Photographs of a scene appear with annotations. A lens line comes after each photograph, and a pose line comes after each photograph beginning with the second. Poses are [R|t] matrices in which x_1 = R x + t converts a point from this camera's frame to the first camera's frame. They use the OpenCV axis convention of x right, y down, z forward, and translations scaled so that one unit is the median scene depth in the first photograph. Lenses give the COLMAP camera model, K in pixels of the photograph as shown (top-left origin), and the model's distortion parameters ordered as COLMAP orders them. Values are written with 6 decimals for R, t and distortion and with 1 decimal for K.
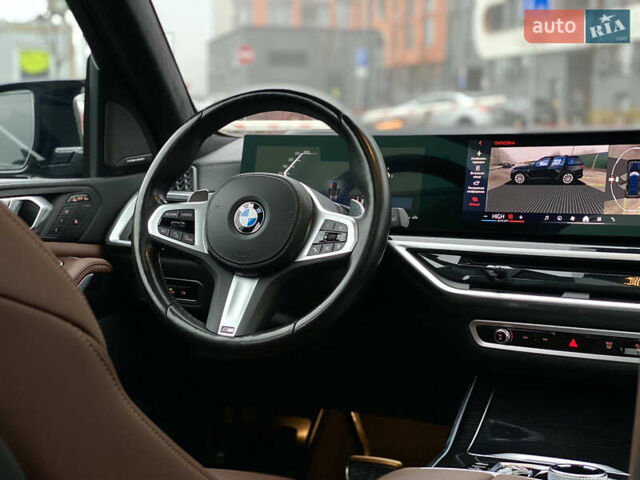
lens RADIAL K [[942.1, 0, 320.0], [0, 942.1, 240.0], [0, 0, 1]] dist [0.080353, -0.022002]
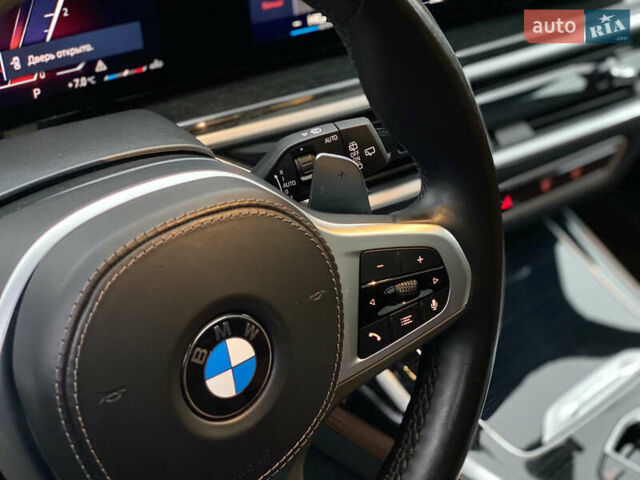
lens RADIAL K [[942.1, 0, 320.0], [0, 942.1, 240.0], [0, 0, 1]] dist [0.080353, -0.022002]
pose [[0.408405, -0.524992, 0.746719, -0.260147], [0.025663, 0.824332, 0.565524, -0.221632], [-0.912440, -0.211799, 0.350134, 0.831940]]
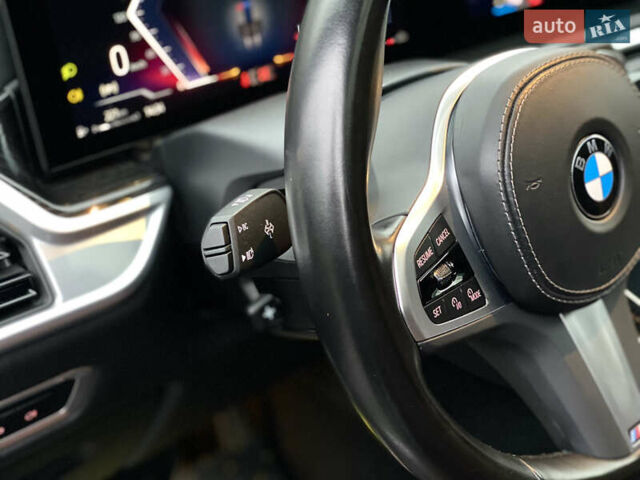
lens RADIAL K [[942.1, 0, 320.0], [0, 942.1, 240.0], [0, 0, 1]] dist [0.080353, -0.022002]
pose [[0.372028, -0.462406, 0.804845, -0.434990], [0.113273, 0.883219, 0.455075, -0.187248], [-0.921284, -0.078134, 0.380960, 0.908066]]
